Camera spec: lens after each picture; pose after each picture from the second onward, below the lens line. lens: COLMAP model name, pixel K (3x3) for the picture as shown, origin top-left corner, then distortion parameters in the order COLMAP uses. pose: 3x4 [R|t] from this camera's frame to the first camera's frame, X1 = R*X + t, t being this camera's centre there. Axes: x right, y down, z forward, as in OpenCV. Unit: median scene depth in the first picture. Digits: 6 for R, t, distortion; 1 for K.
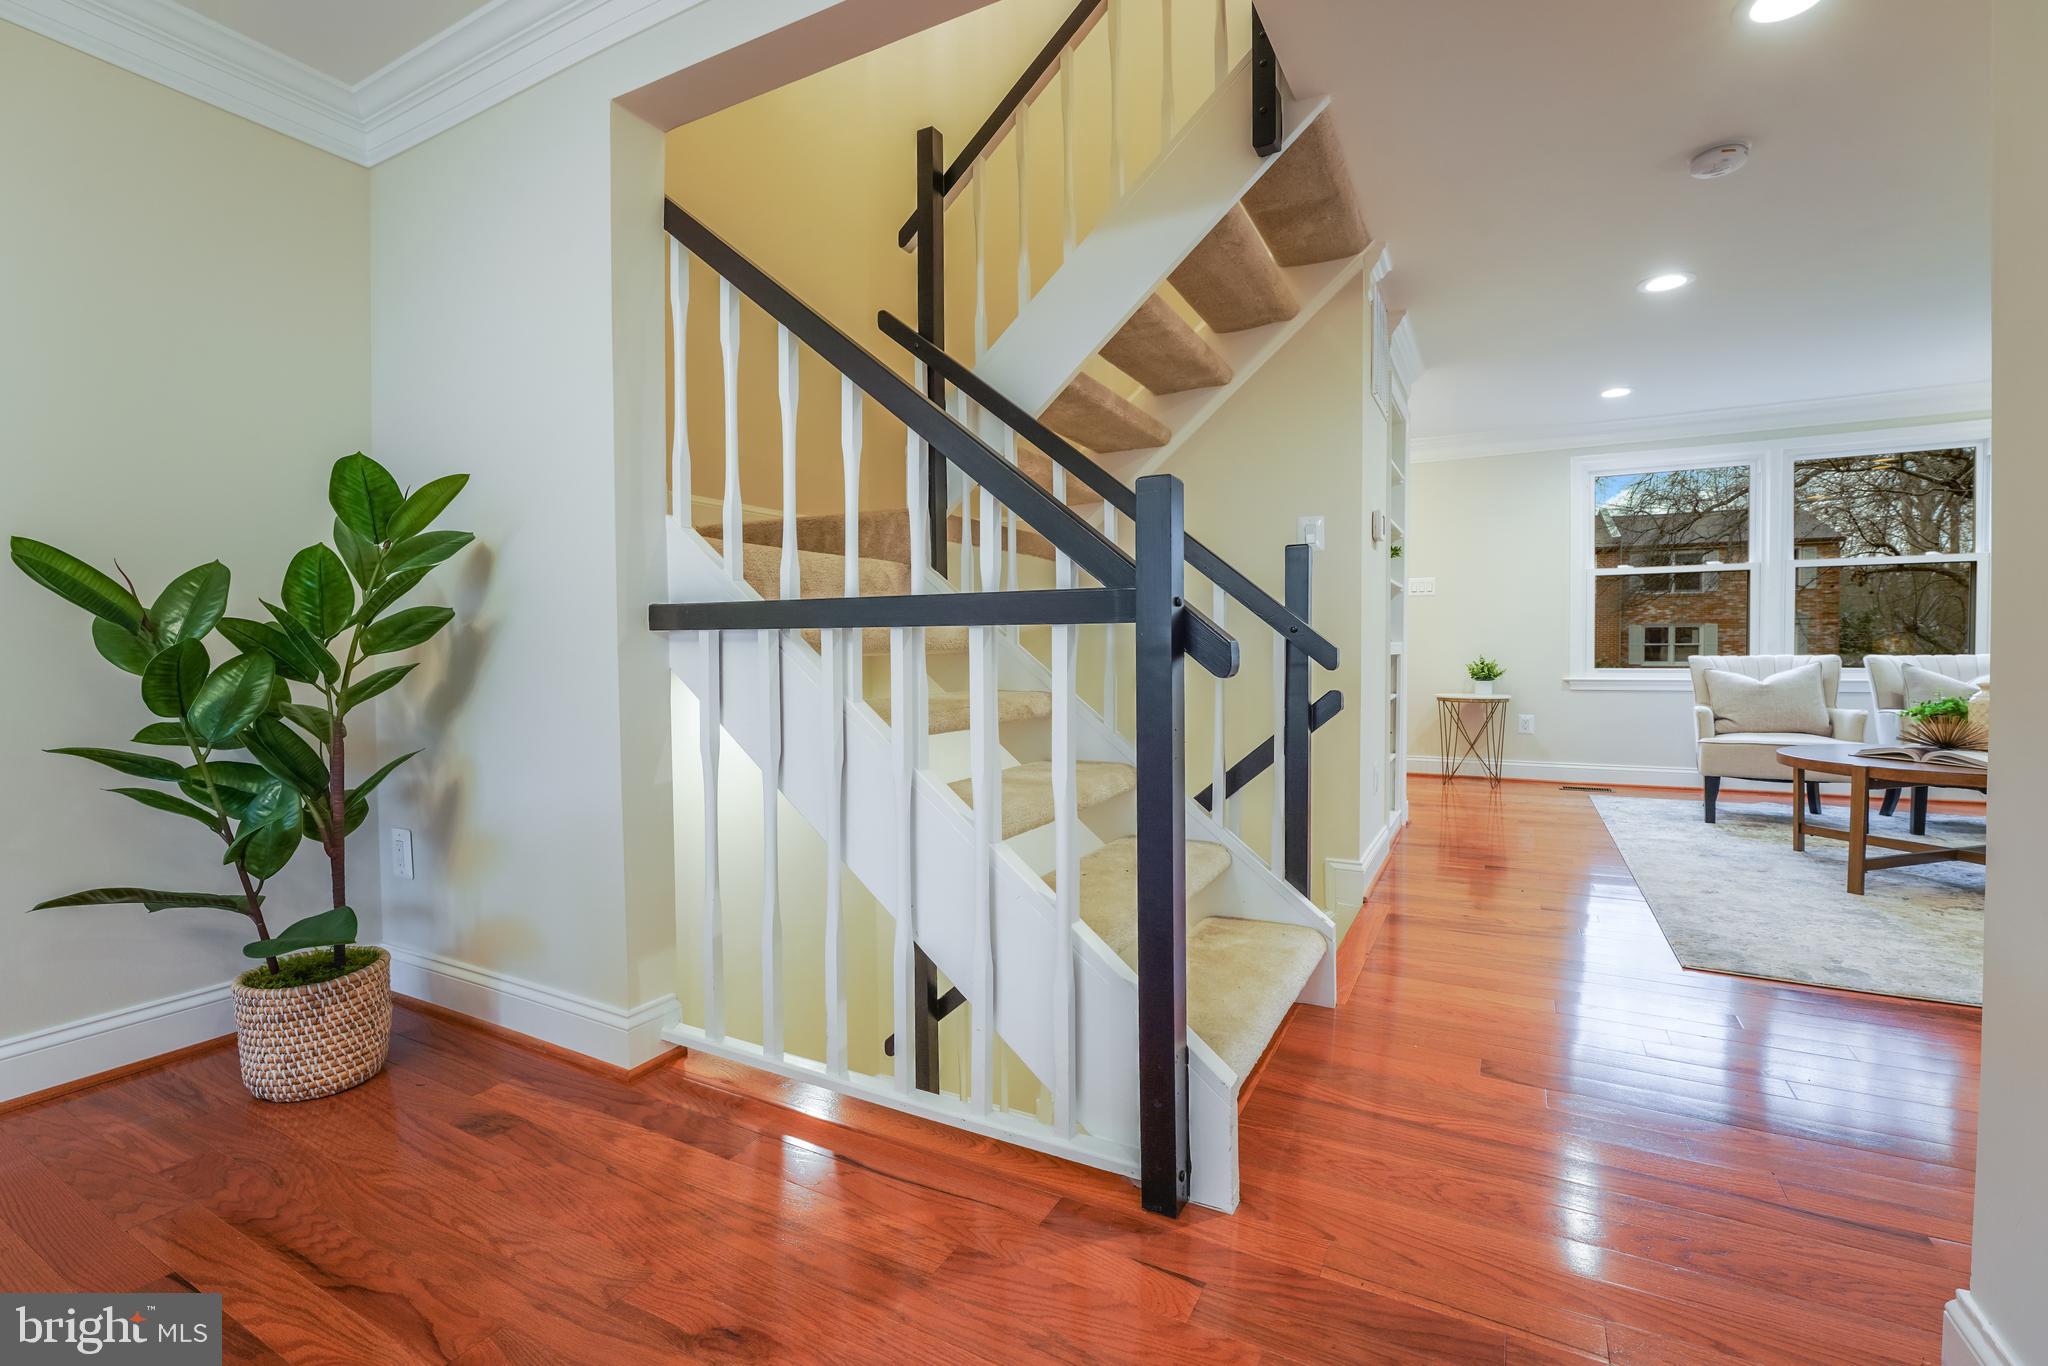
lens RADIAL K [[867.2, 0, 995.3], [0, 867.2, 654.0], [0, 0, 1]] dist [-0.002430, -0.000697]
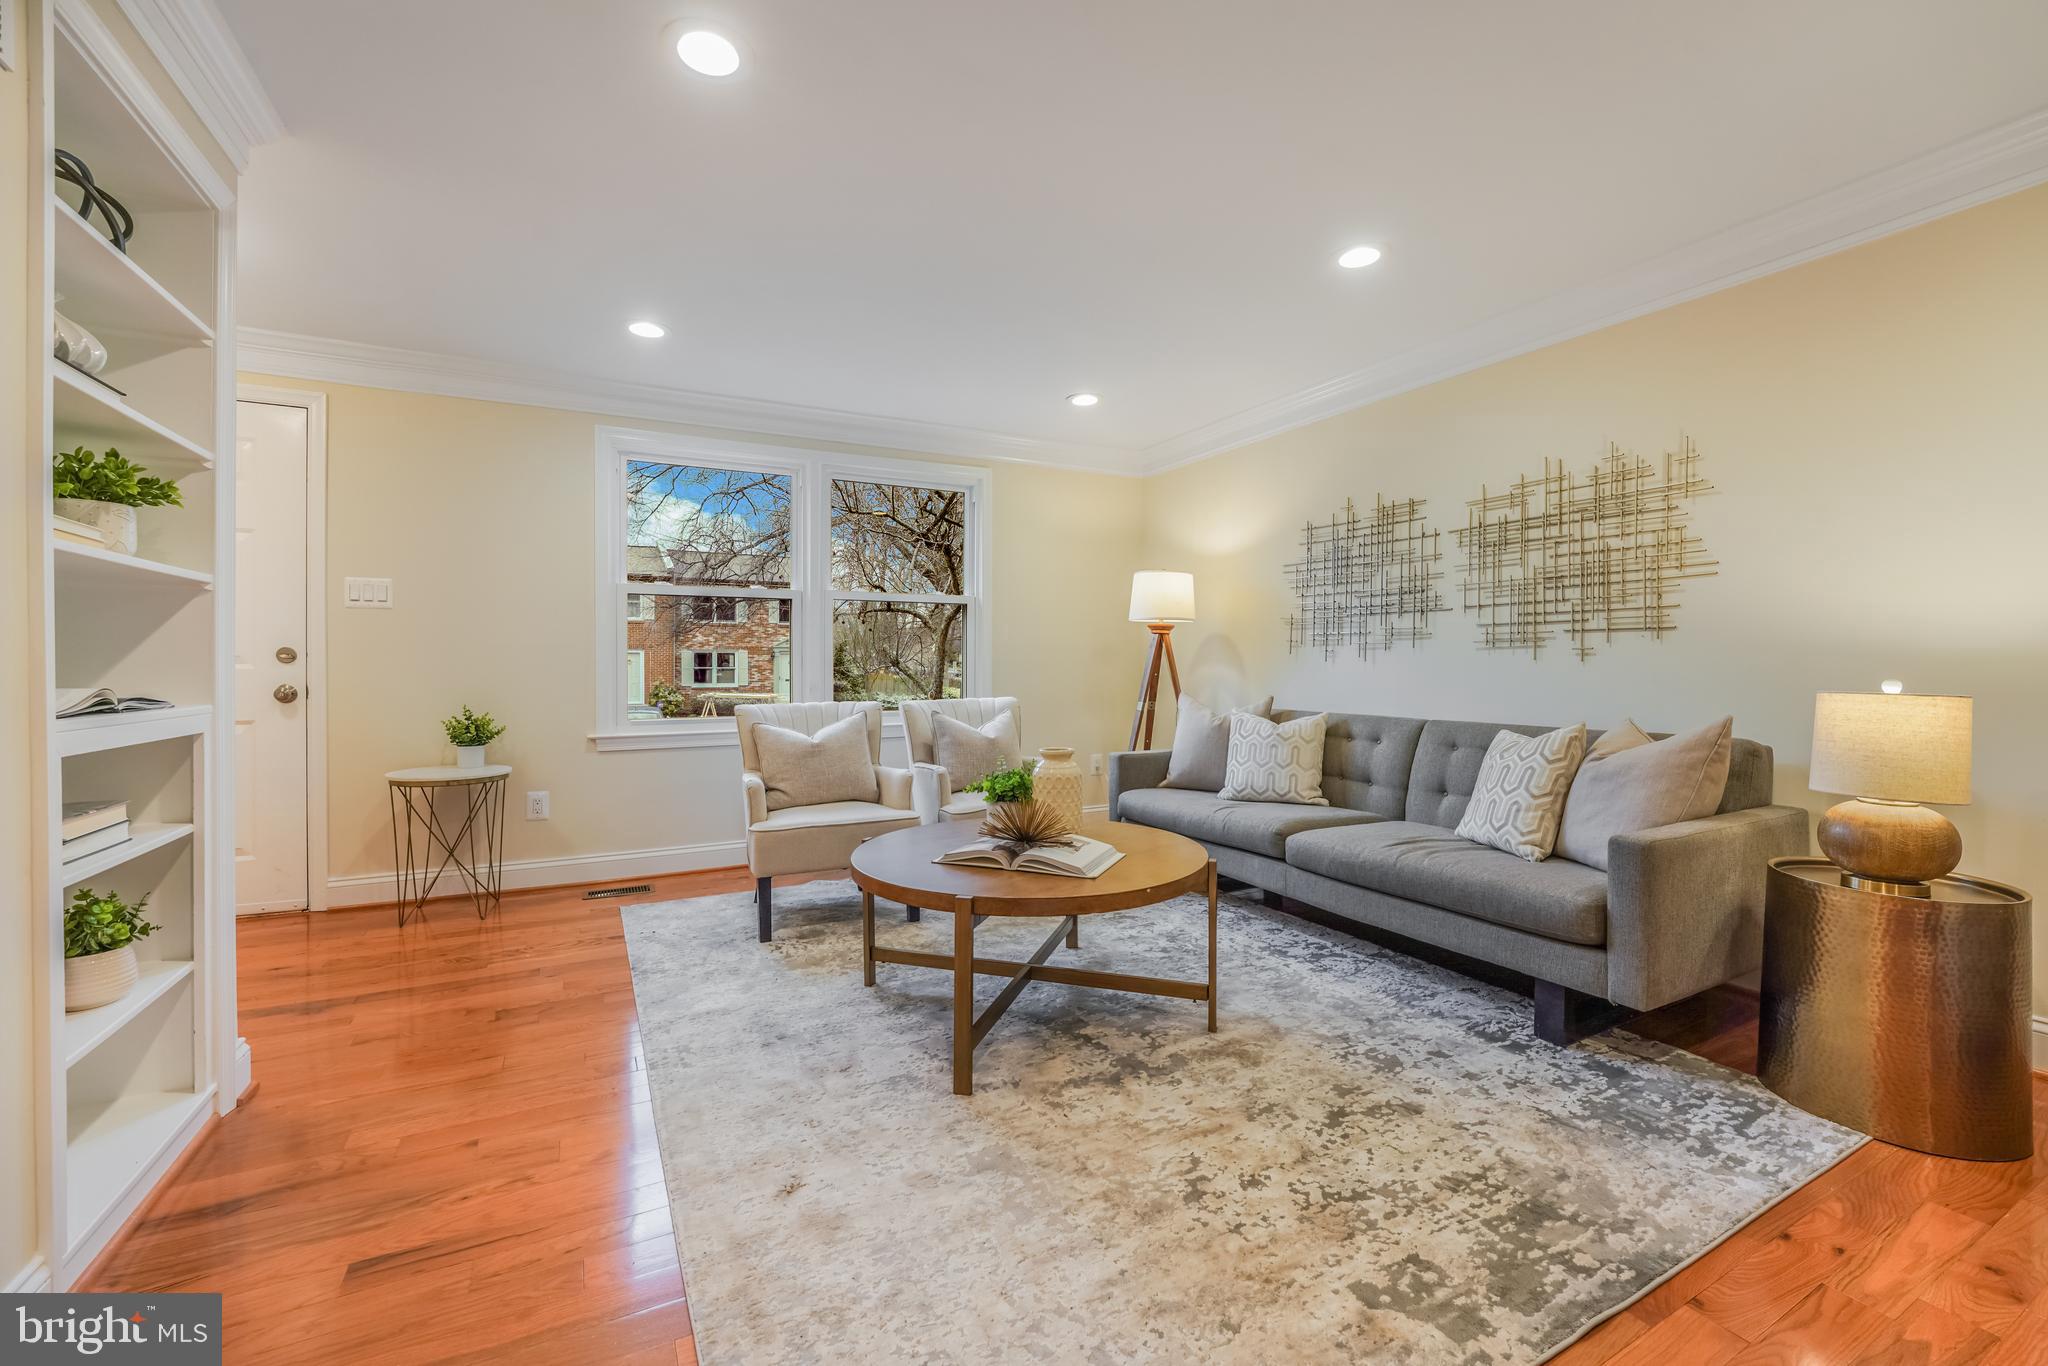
lens RADIAL K [[829.5, 0, 1031.3], [0, 829.5, 681.7], [0, 0, 1]] dist [-0.017151, 0.002809]
pose [[0.515569, -0.015811, 0.856702, 0.304376], [0.006685, 0.999874, 0.014431, -0.026830], [-0.856822, -0.001713, 0.515610, 0.392238]]
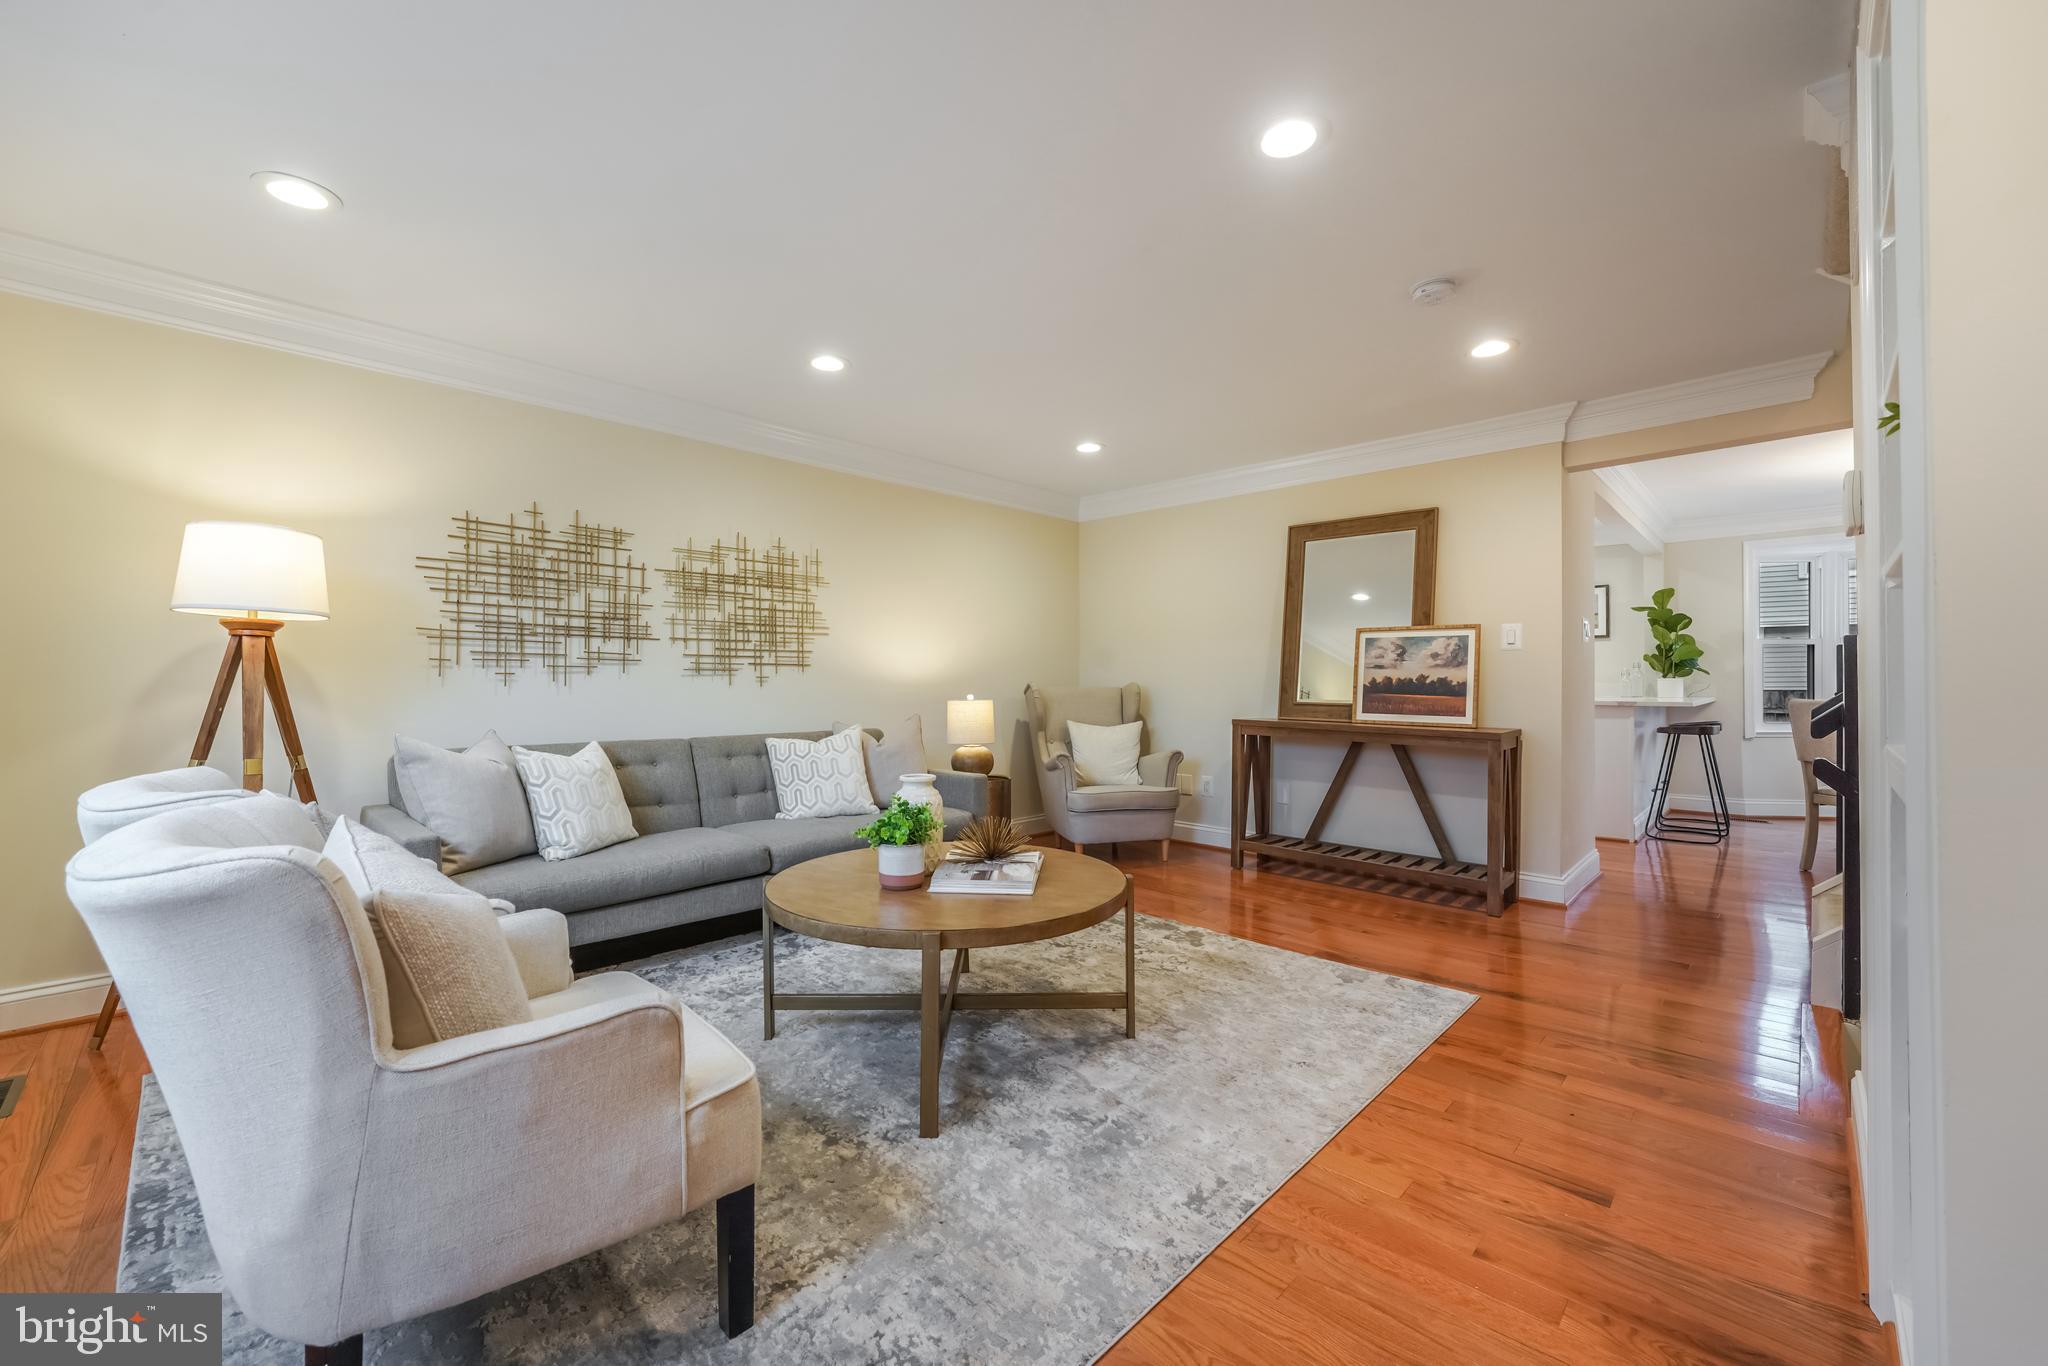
lens RADIAL K [[829.5, 0, 1017.2], [0, 829.5, 682.5], [0, 0, 1]] dist [-0.017151, 0.002809]
pose [[-0.973141, 0.008324, 0.230060, 0.582334], [0.008898, 0.999959, 0.001459, -0.032920], [-0.230039, 0.003467, -0.973175, 1.131863]]
